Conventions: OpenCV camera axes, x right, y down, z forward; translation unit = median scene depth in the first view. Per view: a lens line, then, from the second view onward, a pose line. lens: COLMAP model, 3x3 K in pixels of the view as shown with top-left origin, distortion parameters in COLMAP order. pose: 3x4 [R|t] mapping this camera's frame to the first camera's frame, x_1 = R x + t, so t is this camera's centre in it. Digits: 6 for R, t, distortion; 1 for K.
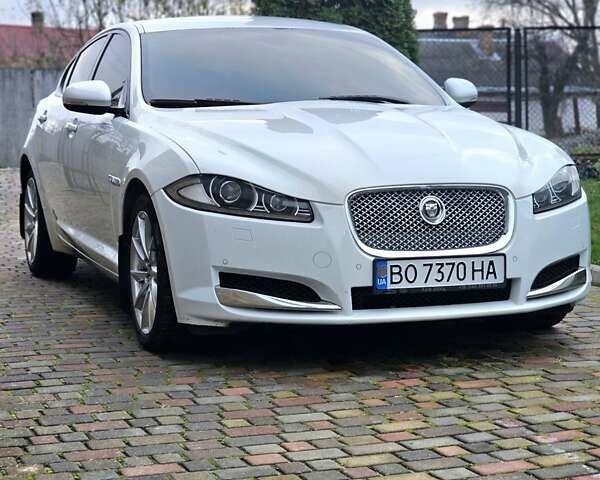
lens RADIAL K [[1469.7, 0, 303.6], [0, 1469.7, 240.5], [0, 0, 1]] dist [-0.058360, 0.000000]
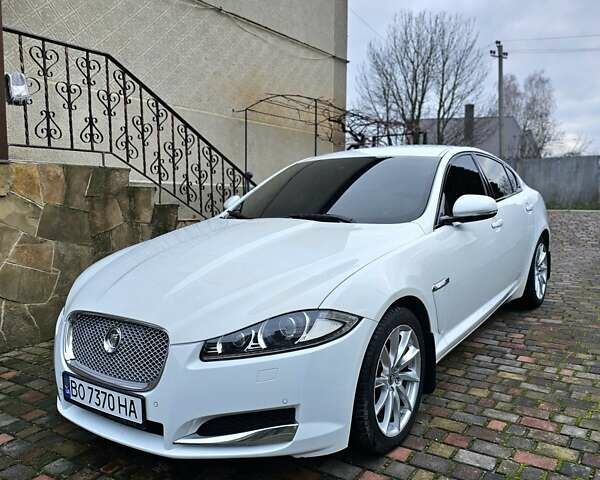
lens RADIAL K [[528.5, 0, 305.1], [0, 528.5, 239.3], [0, 0, 1]] dist [0.075559, -0.093392]
pose [[0.604340, 0.093016, -0.791278, 0.494671], [-0.055668, 0.995664, 0.074525, -0.136299], [0.794779, -0.000990, 0.606898, 0.868719]]
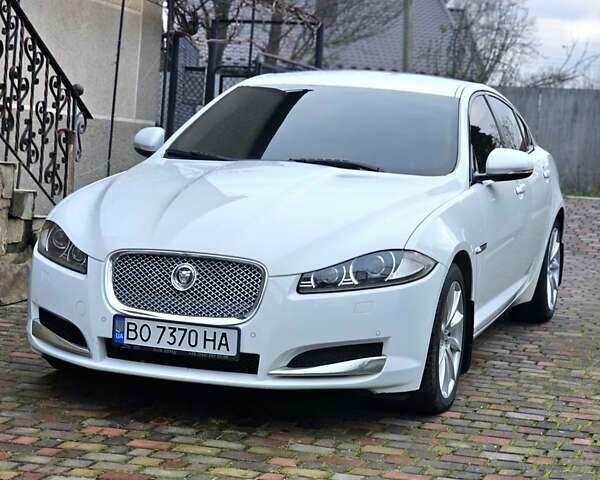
lens RADIAL K [[1469.7, 0, 305.2], [0, 1469.7, 242.9], [0, 0, 1]] dist [-0.058360, 0.000000]
pose [[0.810004, 0.114476, -0.575142, 0.763960], [-0.116464, 0.992628, 0.033550, -0.090729], [0.574743, 0.039808, 0.817365, 0.184532]]
